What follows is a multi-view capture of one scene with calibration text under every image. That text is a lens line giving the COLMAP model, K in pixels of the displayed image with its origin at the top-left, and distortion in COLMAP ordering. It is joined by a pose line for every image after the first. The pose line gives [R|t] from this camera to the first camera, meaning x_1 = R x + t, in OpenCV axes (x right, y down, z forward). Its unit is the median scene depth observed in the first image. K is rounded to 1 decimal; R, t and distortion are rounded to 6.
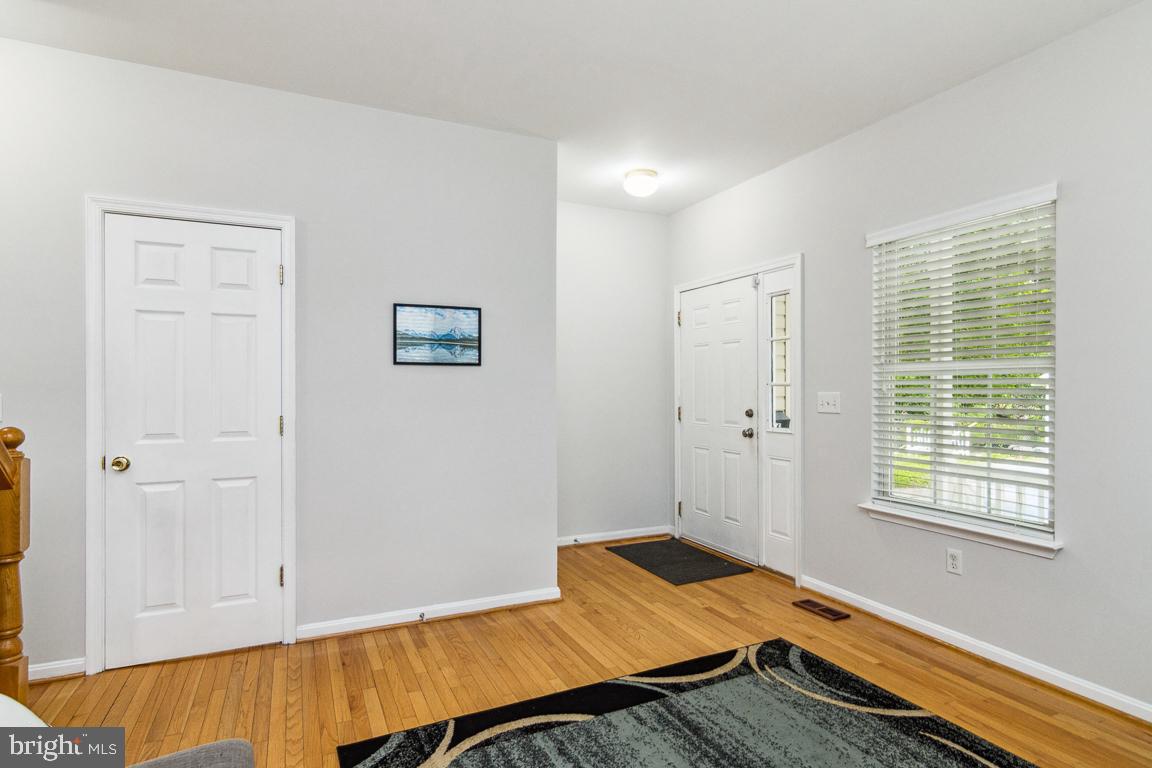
lens RADIAL K [[596.5, 0, 581.3], [0, 596.5, 385.8], [0, 0, 1]] dist [-0.003459, 0.004583]
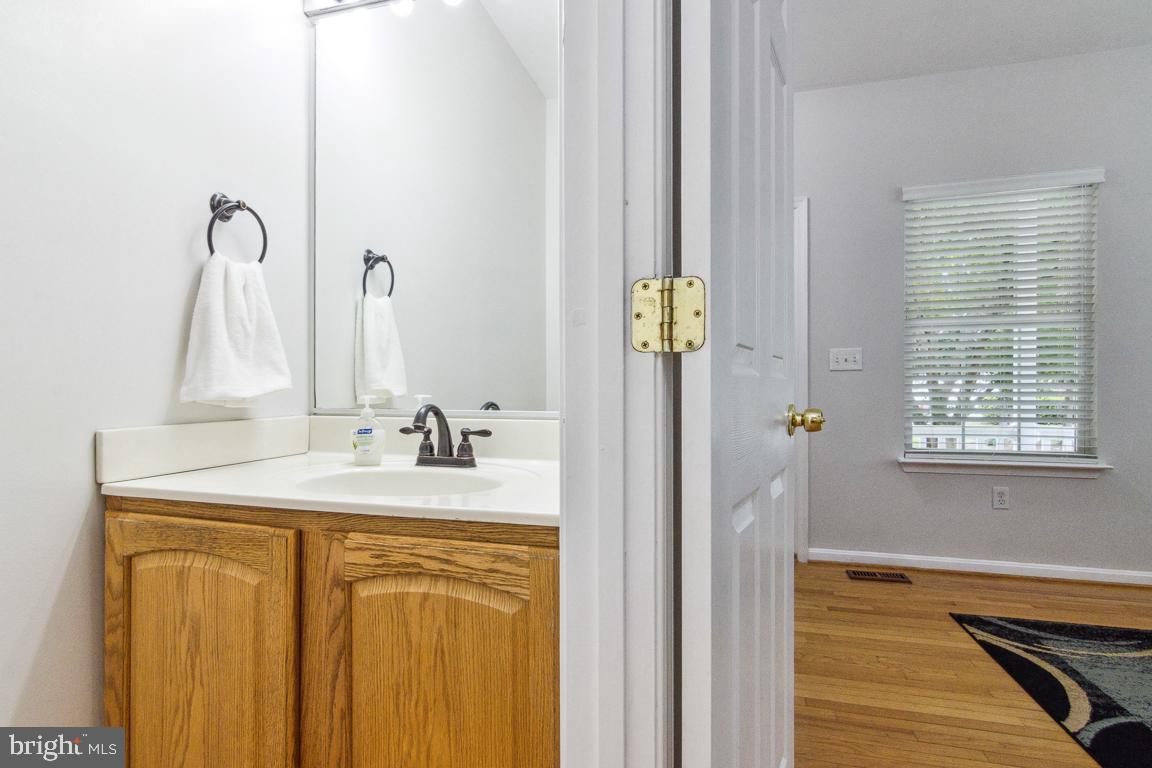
lens RADIAL K [[596.5, 0, 578.5], [0, 596.5, 387.3], [0, 0, 1]] dist [-0.003459, 0.004583]
pose [[0.671490, -0.006590, 0.740984, -0.713857], [0.003906, 0.999978, 0.005354, 0.082127], [-0.741003, -0.000700, 0.671501, 0.839781]]
